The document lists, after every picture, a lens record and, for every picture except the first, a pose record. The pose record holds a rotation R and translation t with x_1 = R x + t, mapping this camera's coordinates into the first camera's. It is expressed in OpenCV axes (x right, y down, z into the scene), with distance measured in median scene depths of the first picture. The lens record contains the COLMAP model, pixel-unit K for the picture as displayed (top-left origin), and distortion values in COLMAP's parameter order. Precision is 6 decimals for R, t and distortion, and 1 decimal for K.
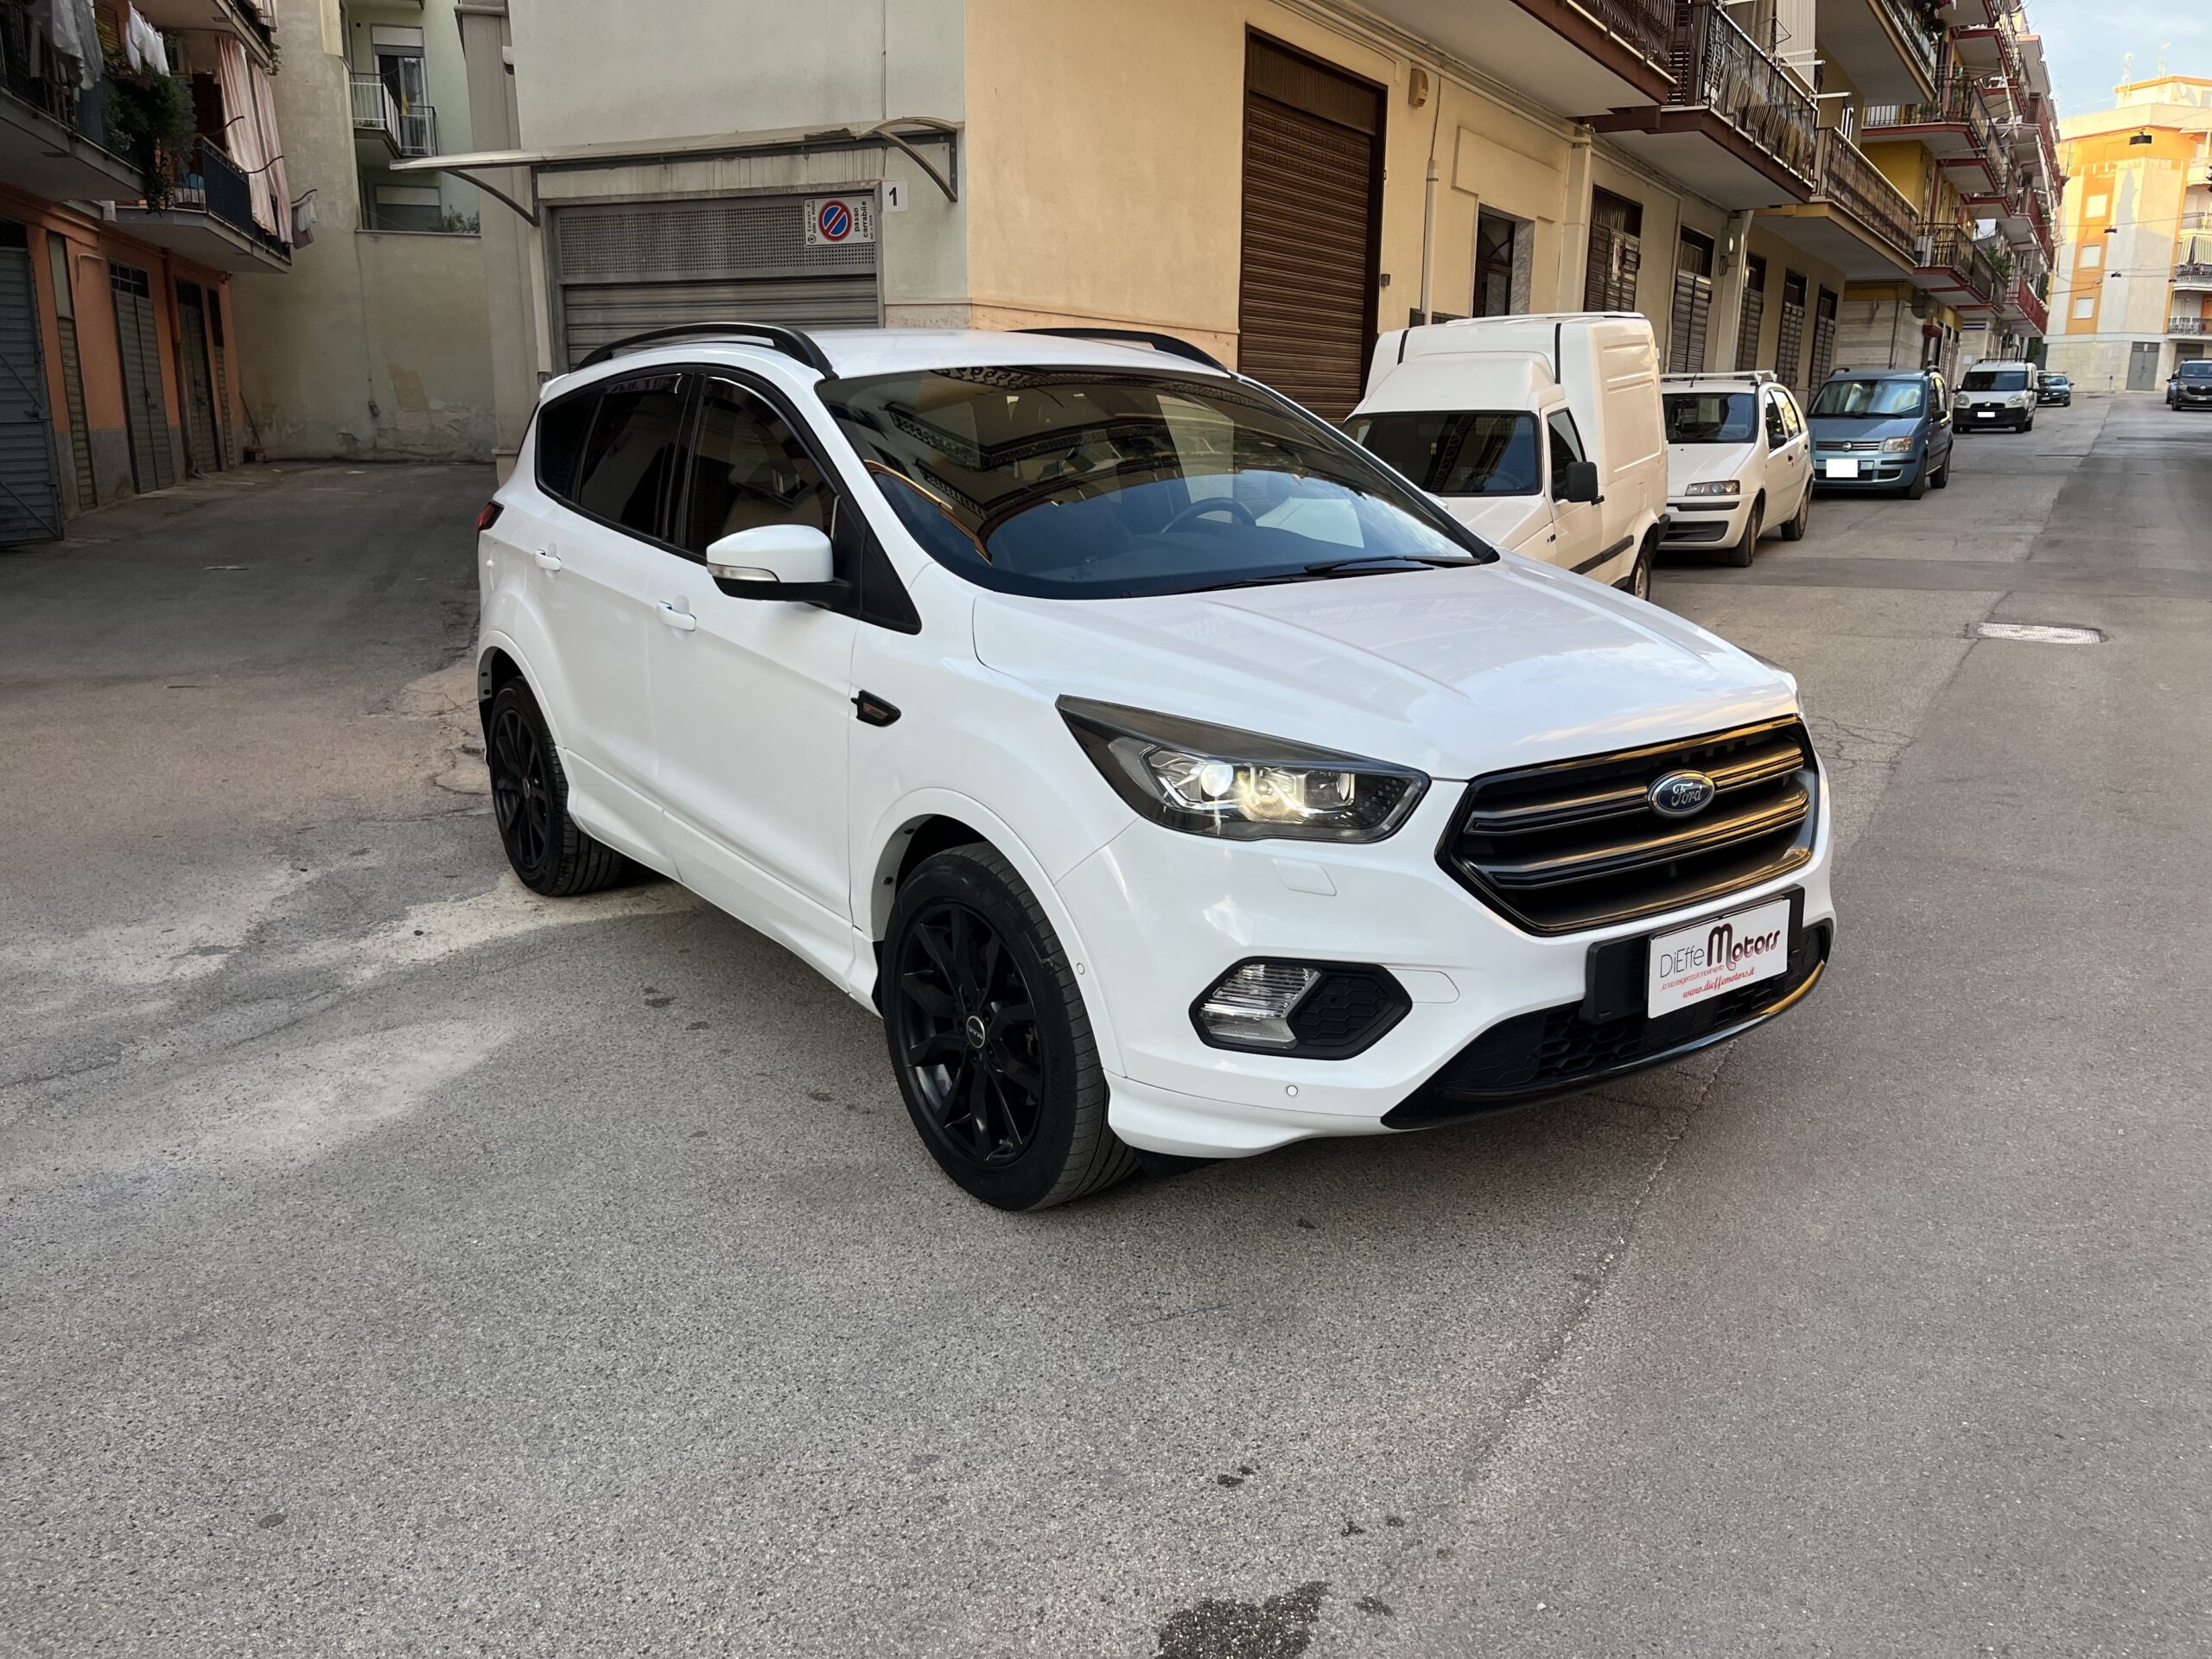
lens RADIAL K [[1682.3, 0, 1125.1], [0, 1682.3, 838.5], [0, 0, 1]] dist [0.068667, -0.100976]
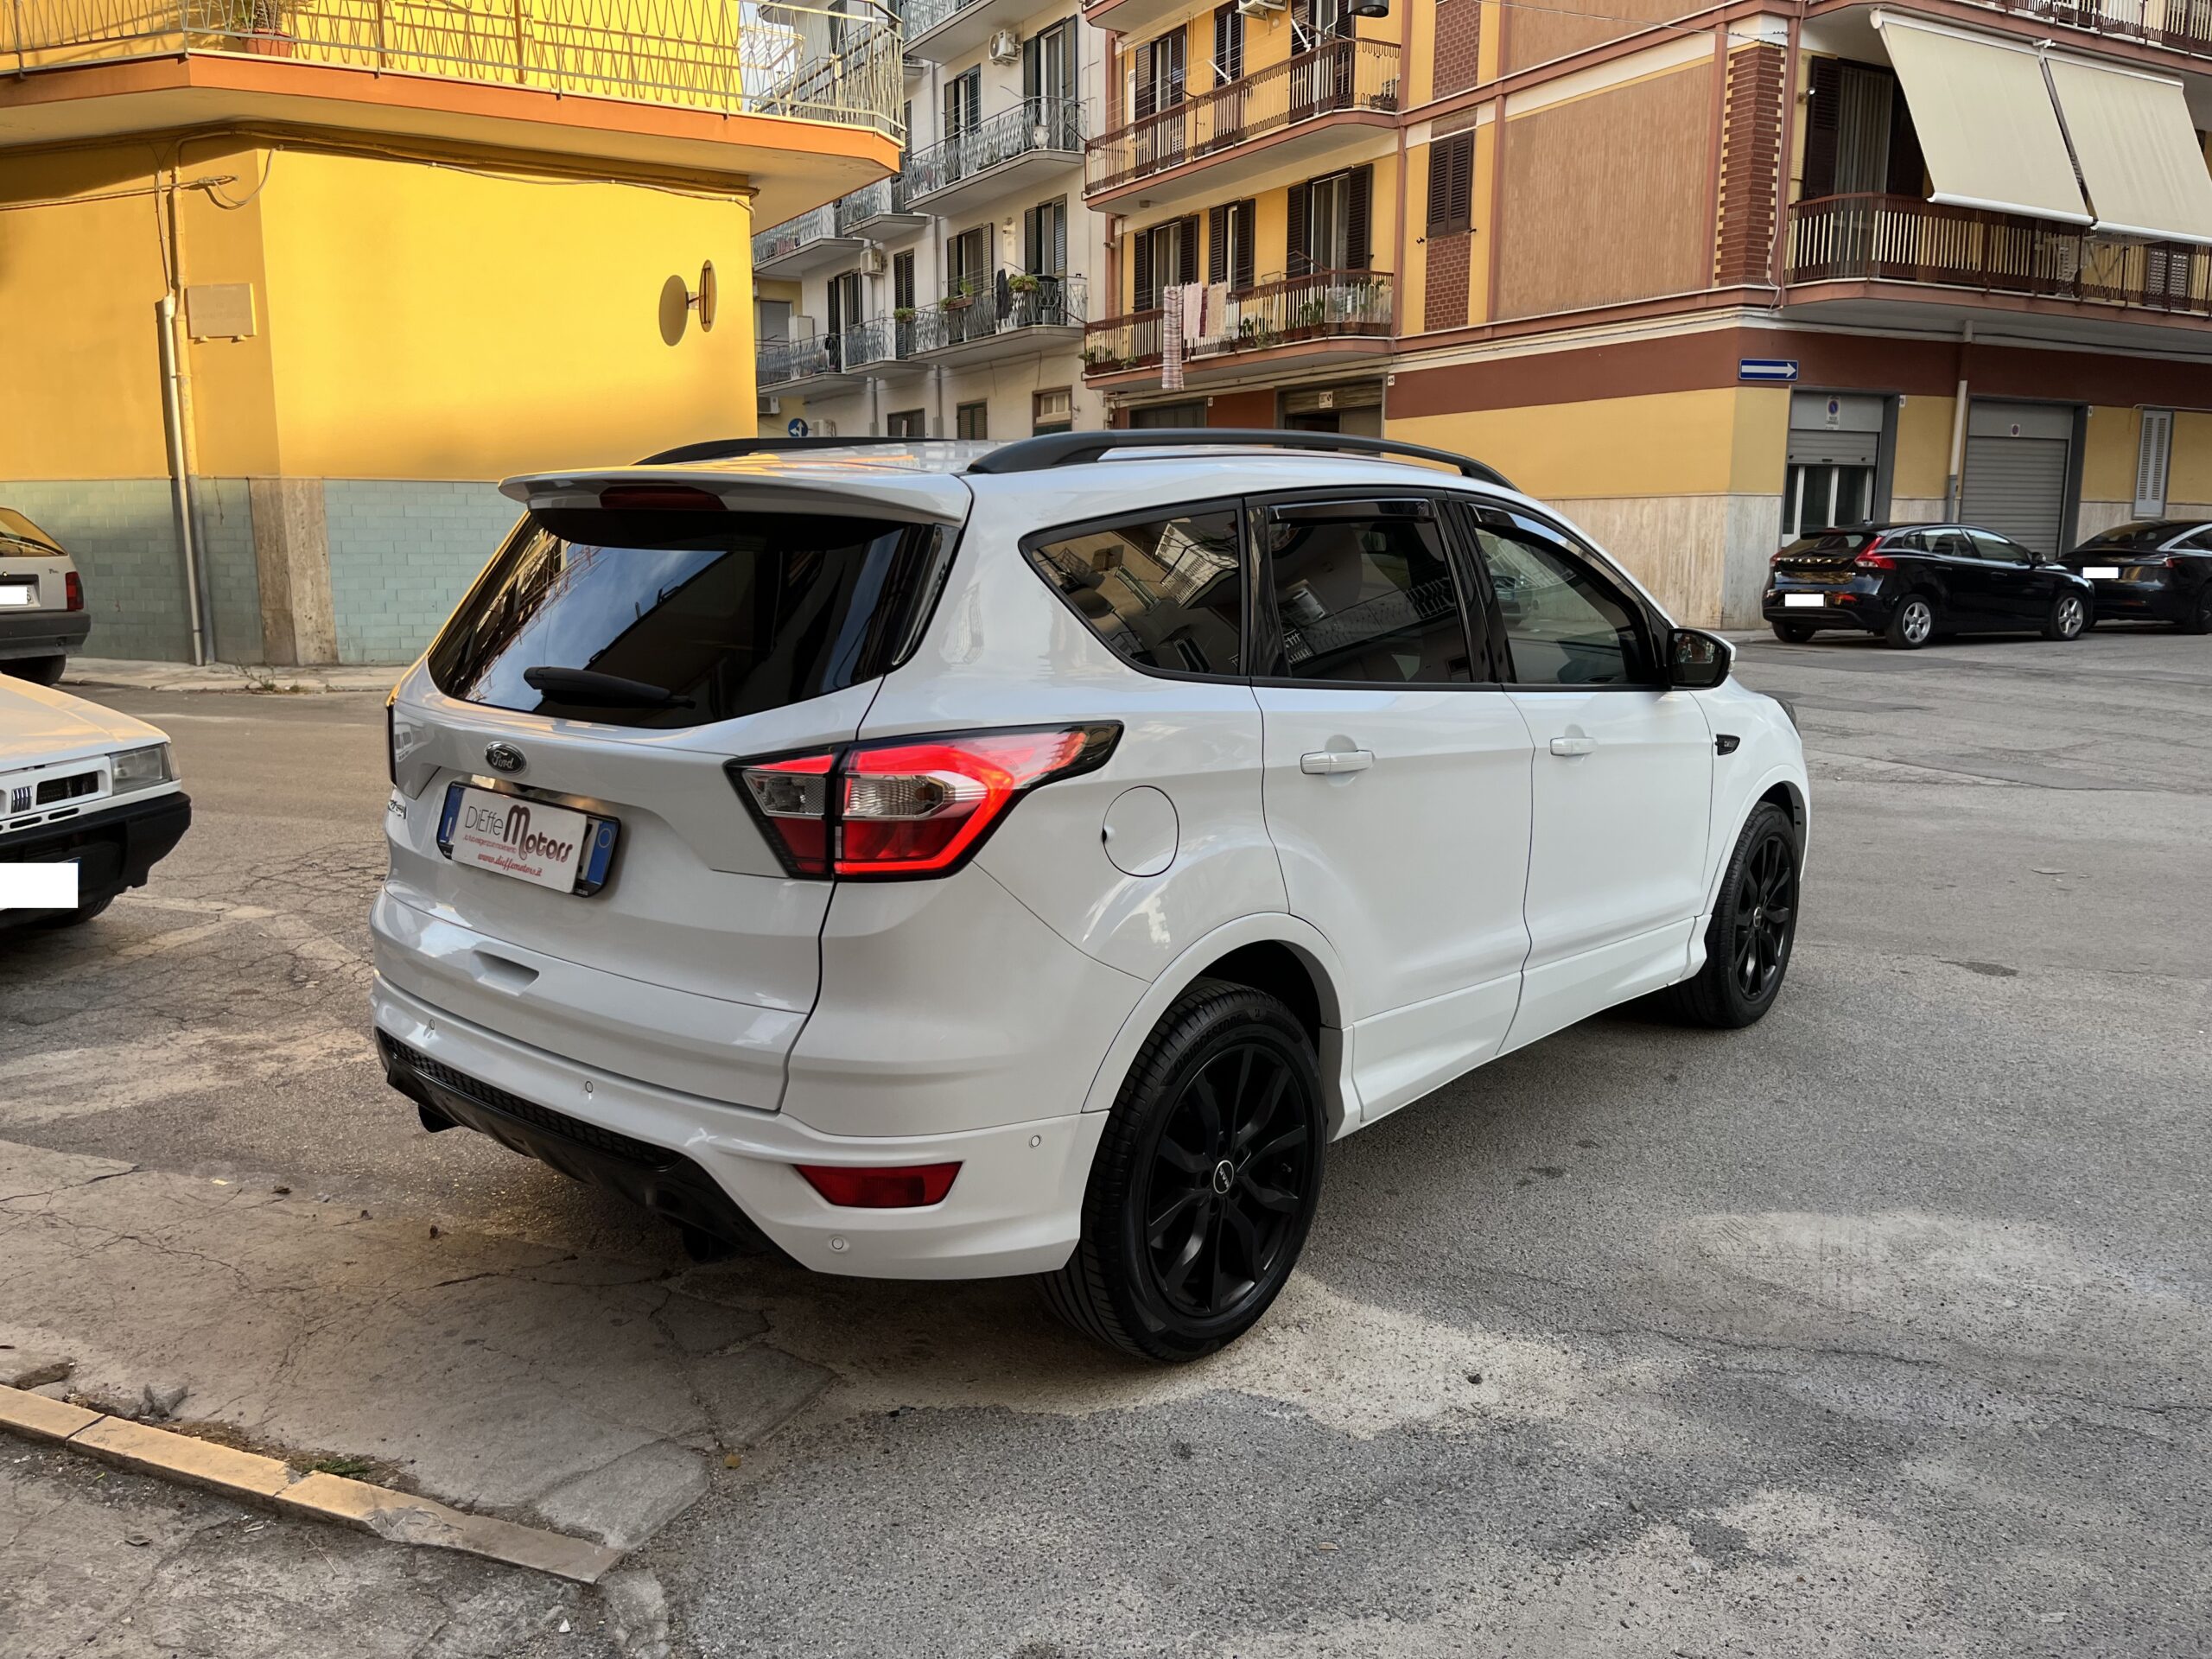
lens RADIAL K [[1682.3, 0, 1098.5], [0, 1682.3, 830.3], [0, 0, 1]] dist [0.068667, -0.100976]
pose [[-0.234114, -0.174137, 0.956487, -0.850741], [0.233556, 0.944943, 0.229202, -0.277159], [-0.943738, 0.277053, -0.180554, 1.073887]]
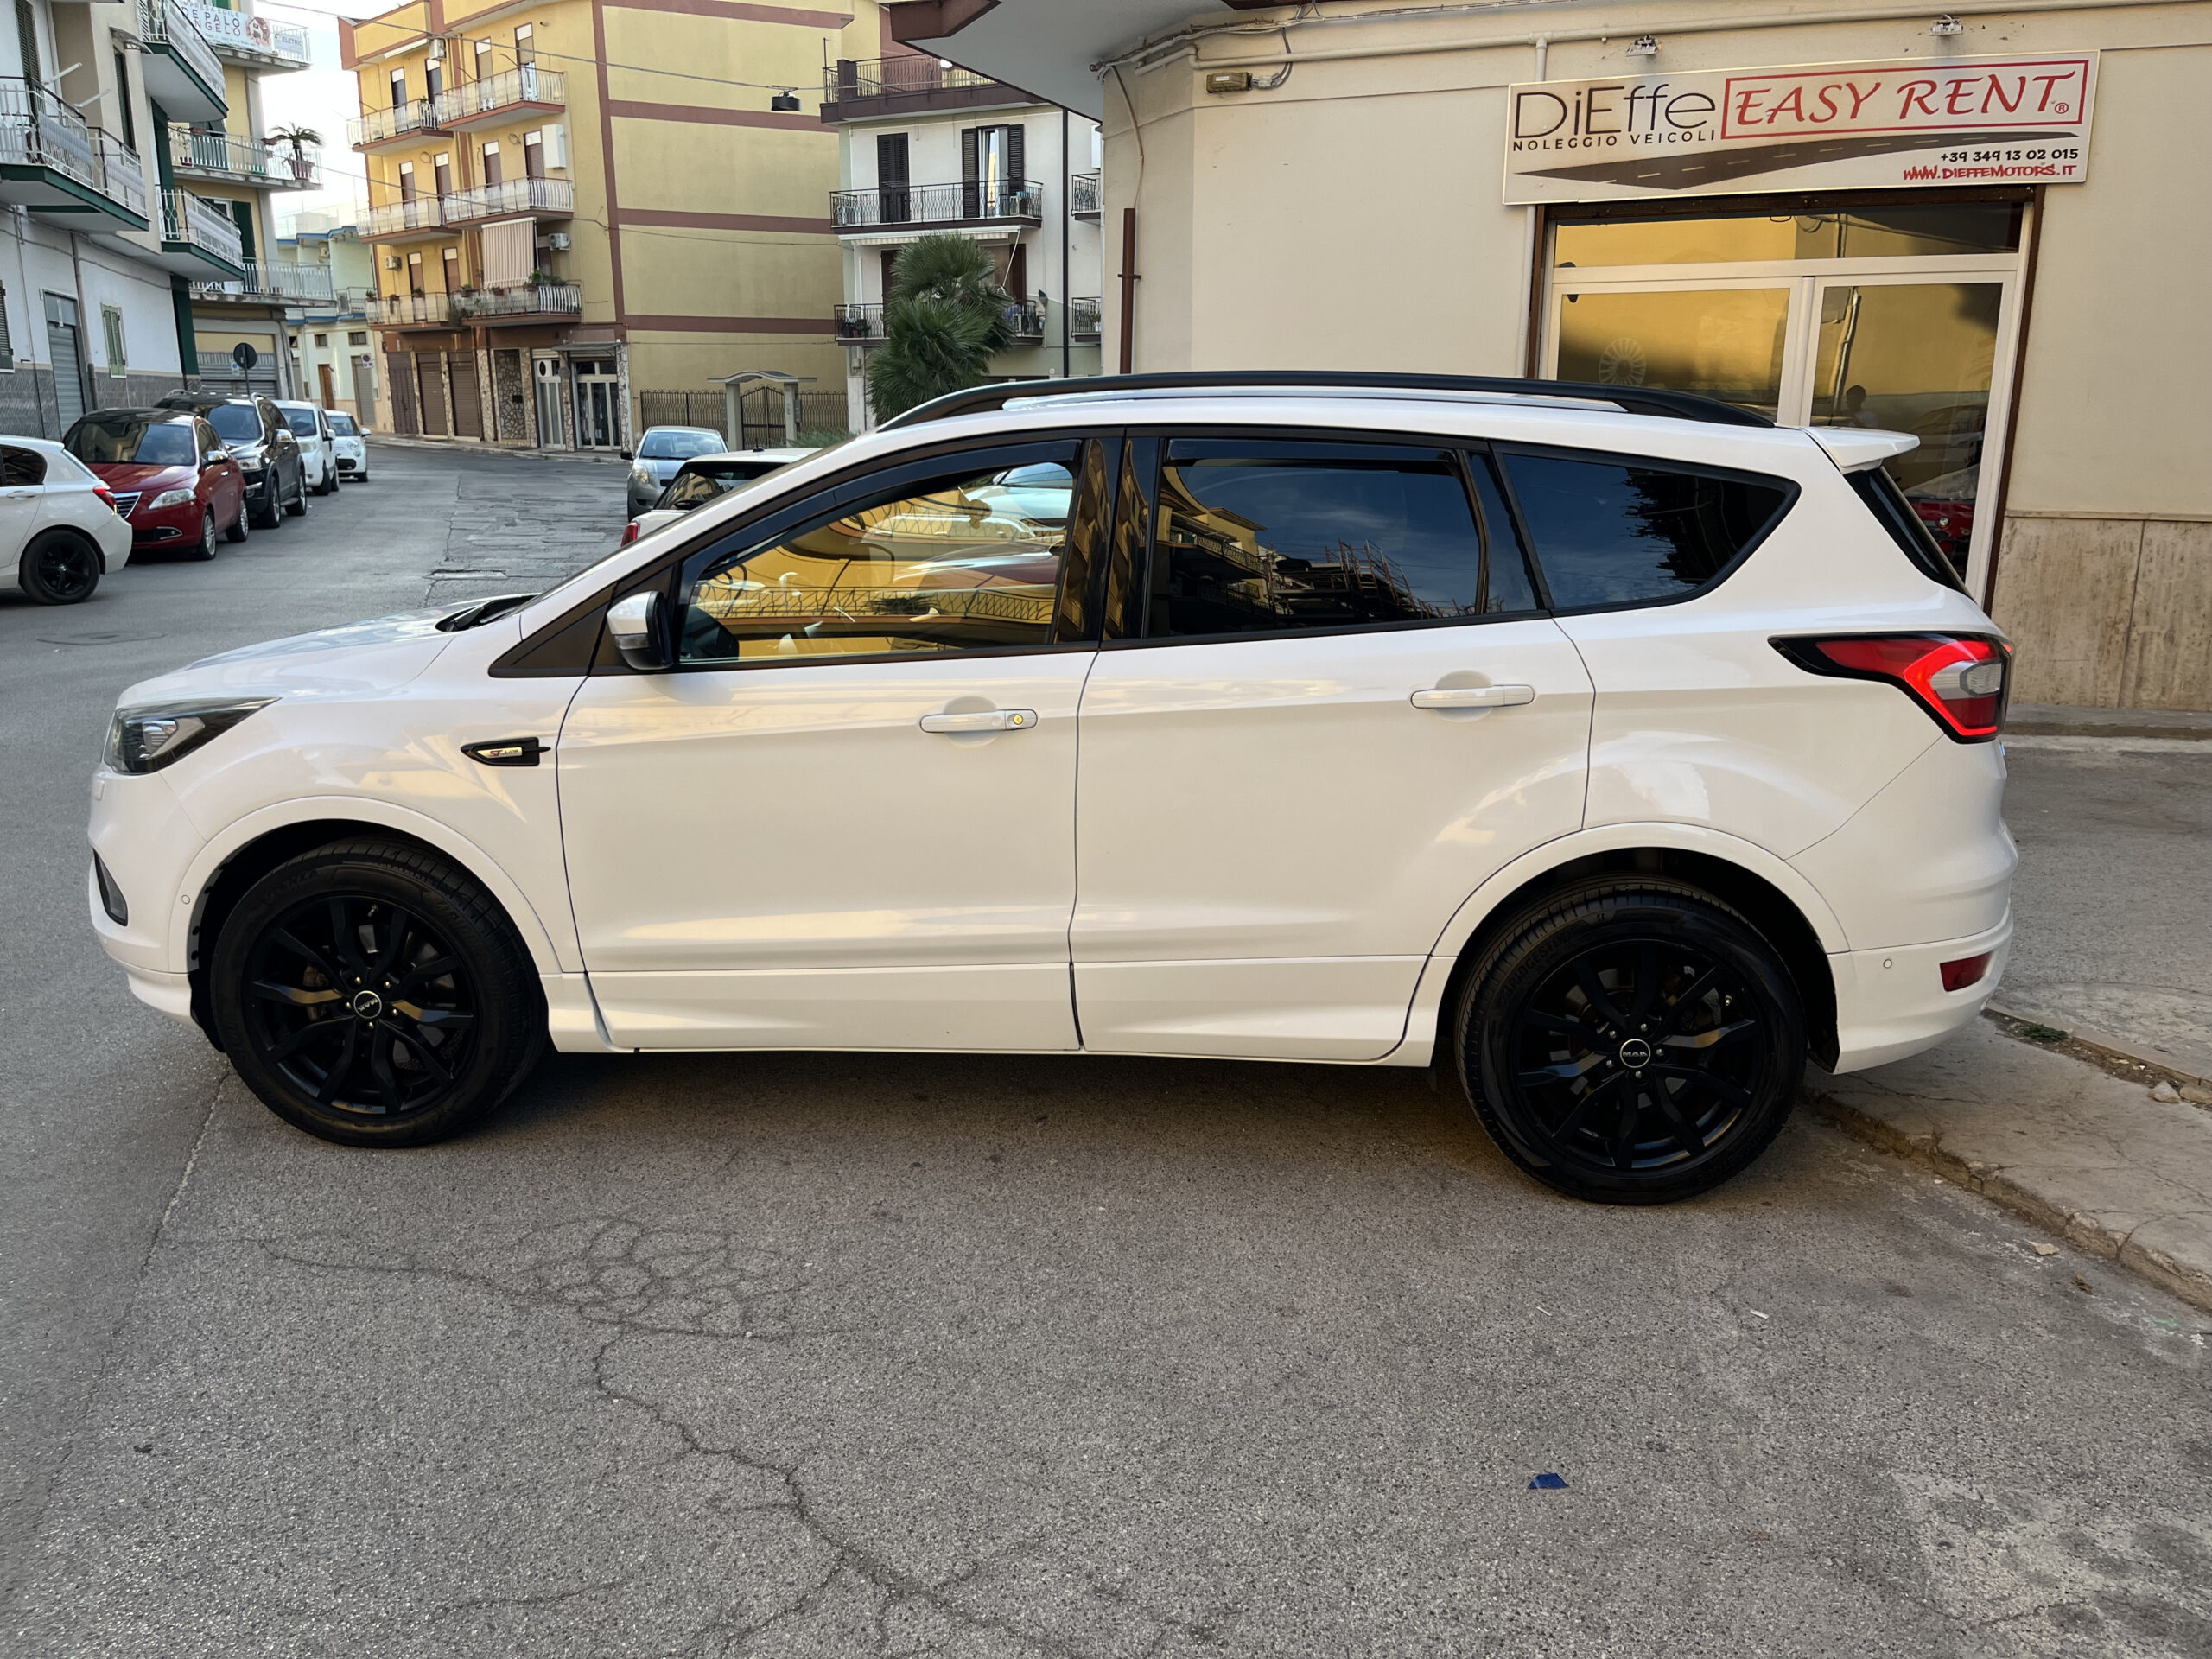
lens RADIAL K [[1682.3, 0, 1092.4], [0, 1682.3, 843.3], [0, 0, 1]] dist [0.068667, -0.100976]
pose [[-0.649247, 0.182171, -0.738439, 0.508918], [-0.193260, 0.899513, 0.391824, -0.360825], [0.735615, 0.397102, -0.548799, 1.317209]]
